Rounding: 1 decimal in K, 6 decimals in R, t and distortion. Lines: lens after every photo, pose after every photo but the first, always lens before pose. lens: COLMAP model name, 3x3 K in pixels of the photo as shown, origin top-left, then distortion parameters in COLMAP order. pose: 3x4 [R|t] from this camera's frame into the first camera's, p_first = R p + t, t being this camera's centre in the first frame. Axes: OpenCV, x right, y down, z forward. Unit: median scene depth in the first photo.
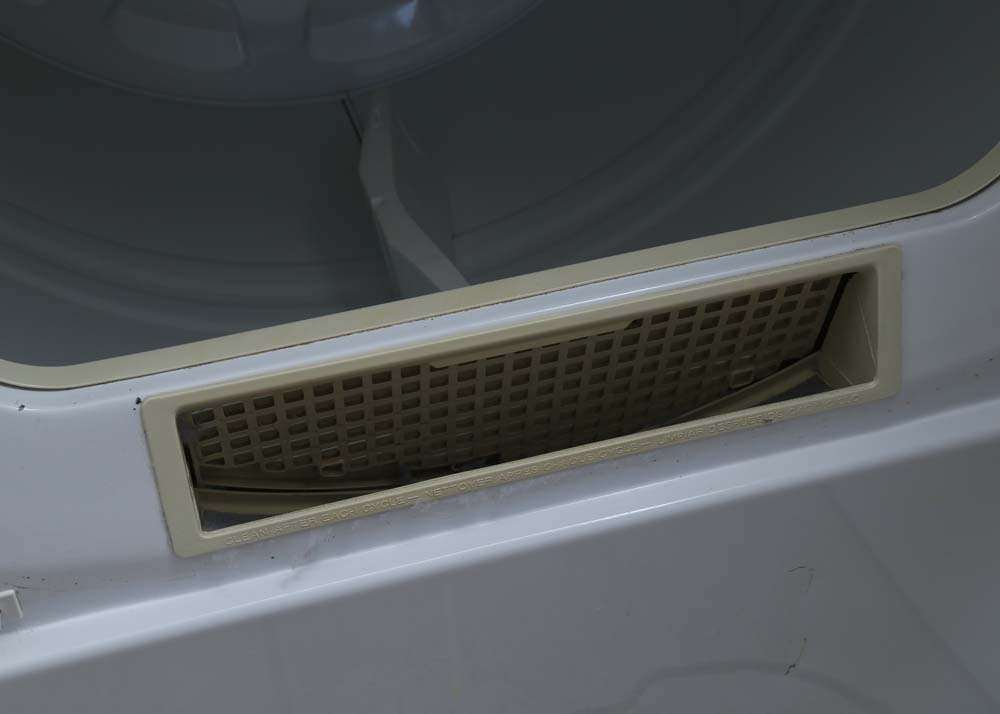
lens RADIAL K [[1451.5, 0, 501.6], [0, 1451.5, 358.8], [0, 0, 1]] dist [0.119370, 0.000000]
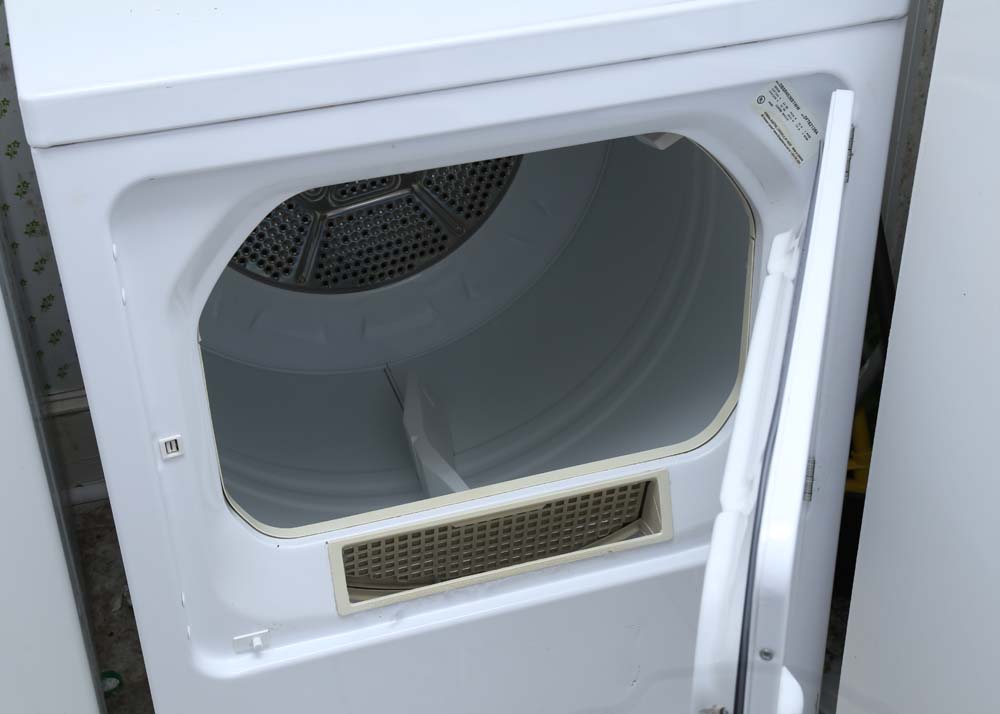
lens RADIAL K [[1451.5, 0, 496.8], [0, 1451.5, 361.4], [0, 0, 1]] dist [0.119370, 0.000000]
pose [[0.999832, -0.008376, 0.016328, -0.015268], [0.010244, 0.992970, -0.117923, 0.015711], [-0.015225, 0.118070, 0.992889, -1.119520]]
